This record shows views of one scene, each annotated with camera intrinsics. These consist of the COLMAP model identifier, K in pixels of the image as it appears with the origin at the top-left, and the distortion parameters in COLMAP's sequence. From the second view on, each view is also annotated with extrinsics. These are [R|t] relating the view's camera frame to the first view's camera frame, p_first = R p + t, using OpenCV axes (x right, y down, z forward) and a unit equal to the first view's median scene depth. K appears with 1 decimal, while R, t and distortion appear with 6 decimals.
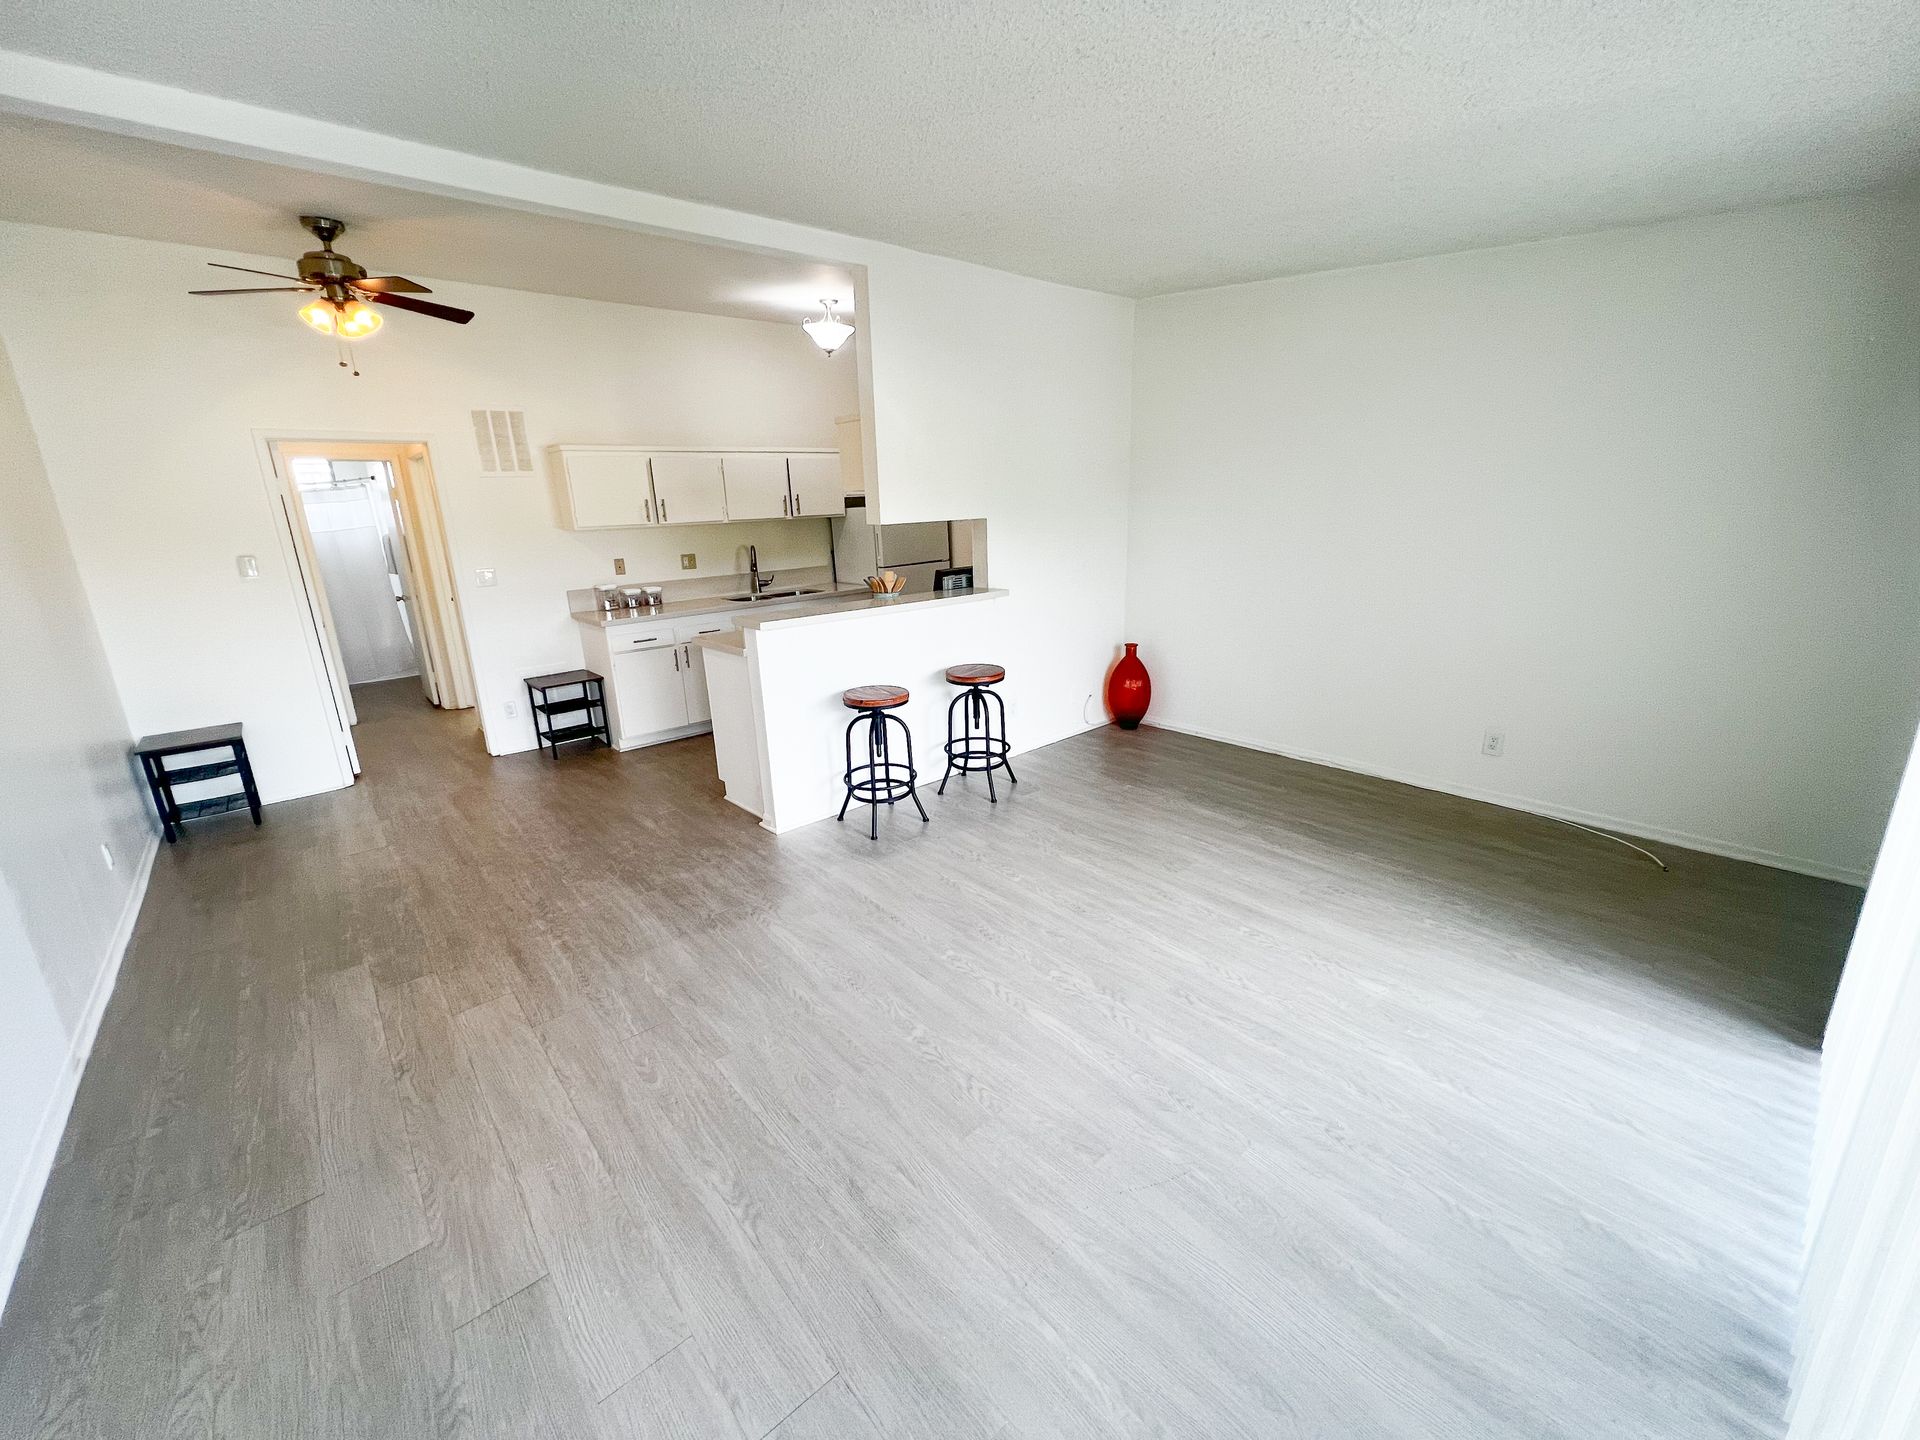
lens RADIAL K [[777.1, 0, 960.0], [0, 777.1, 720.0], [0, 0, 1]] dist [-0.000023, -0.000003]
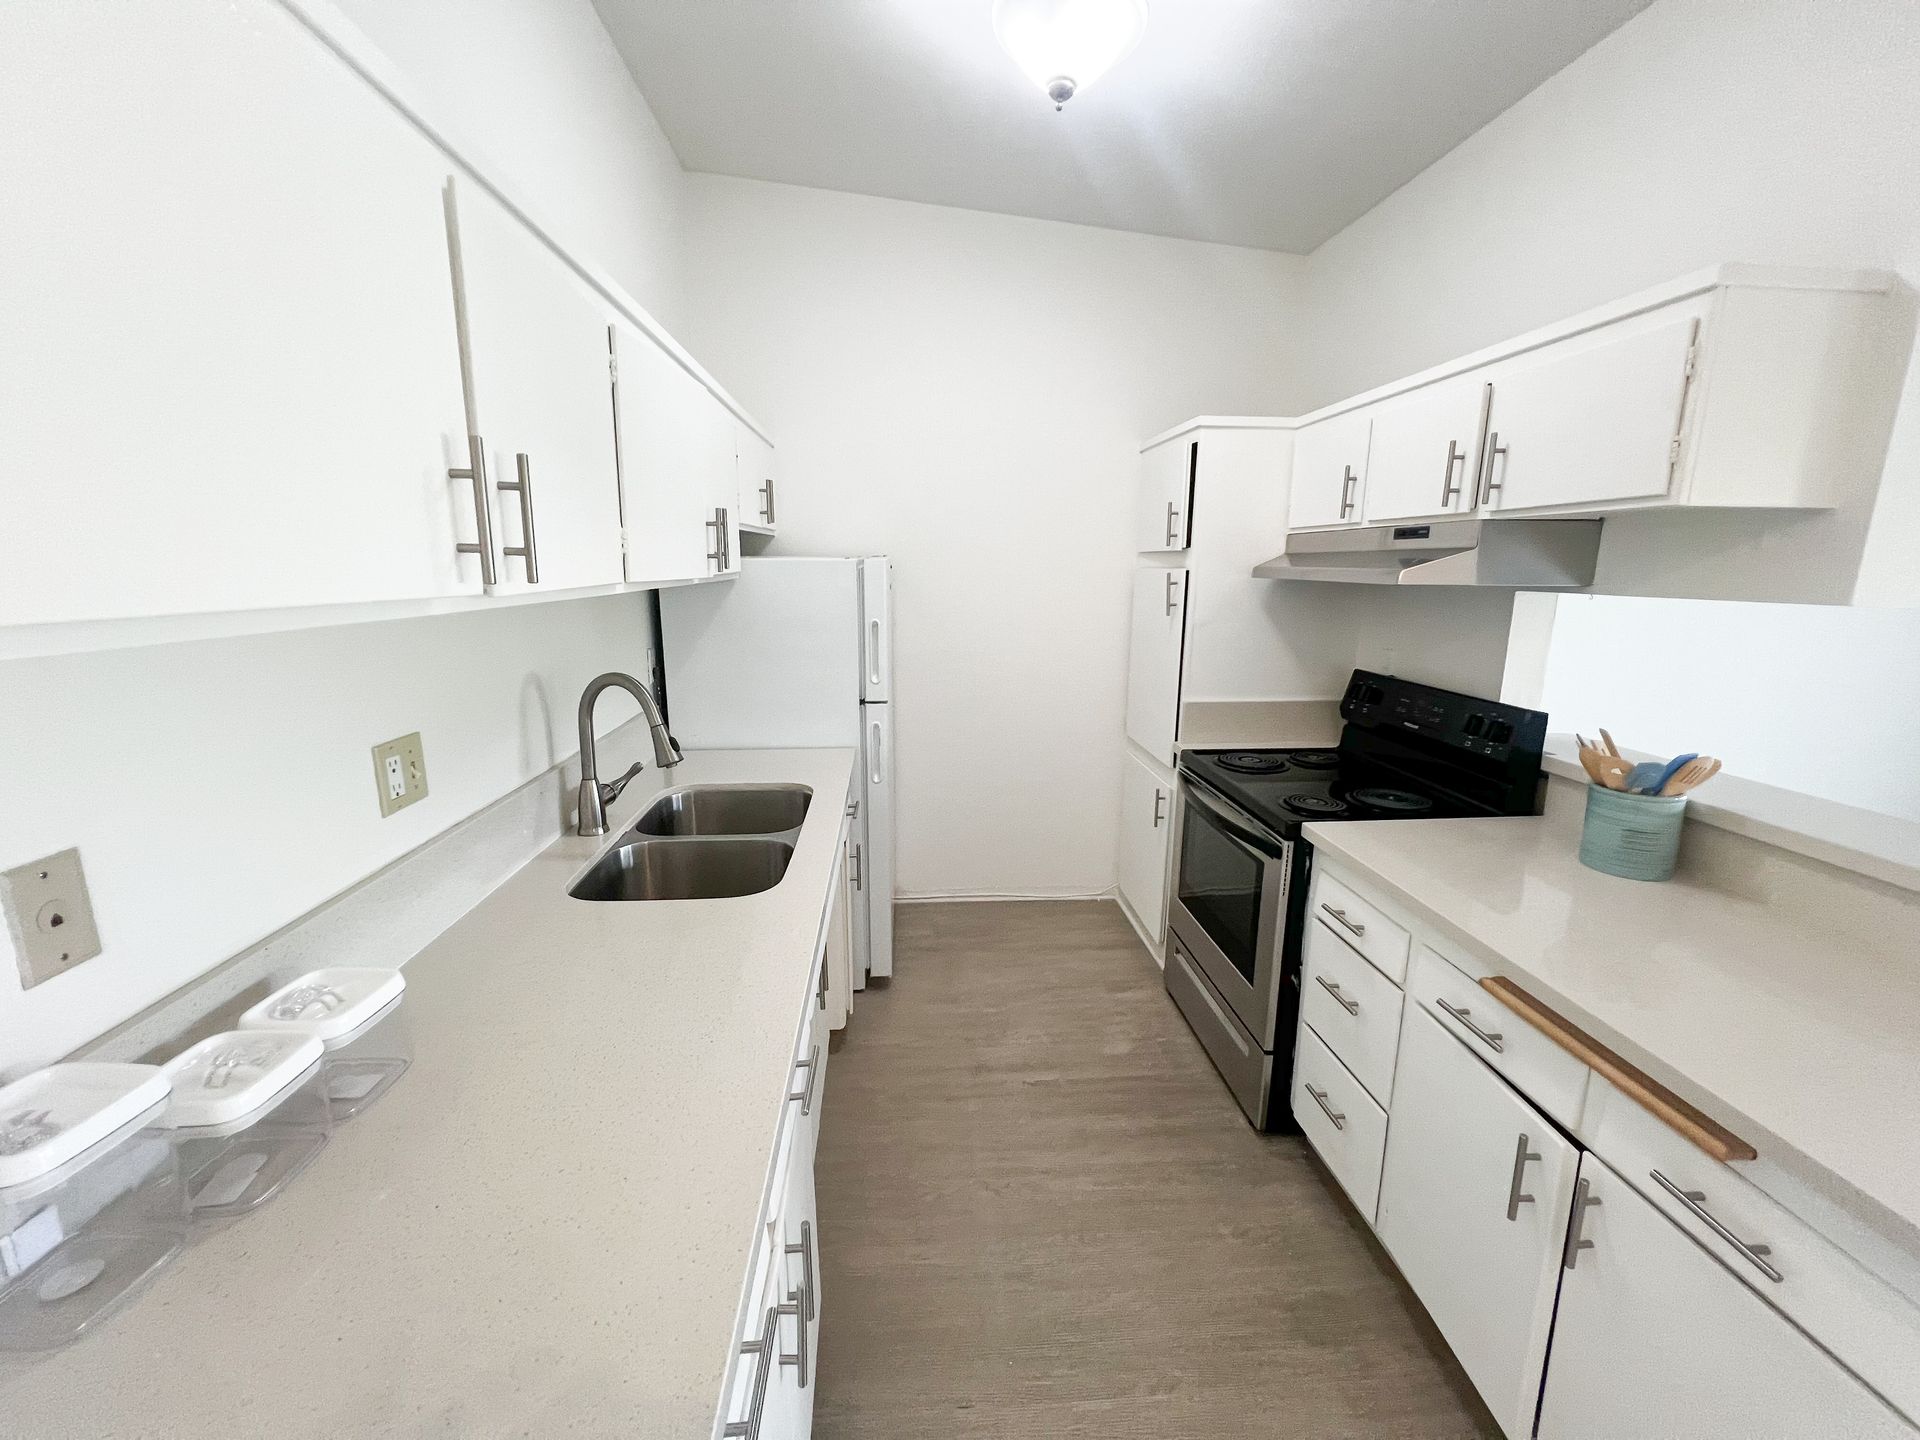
lens RADIAL K [[772.8, 0, 960.0], [0, 772.8, 720.0], [0, 0, 1]] dist [-0.000044, -0.000003]
pose [[0.596768, -0.126582, 0.792367, -0.422201], [0.196256, 0.980513, 0.008829, -0.190016], [-0.778043, 0.150238, 0.609981, 0.753338]]
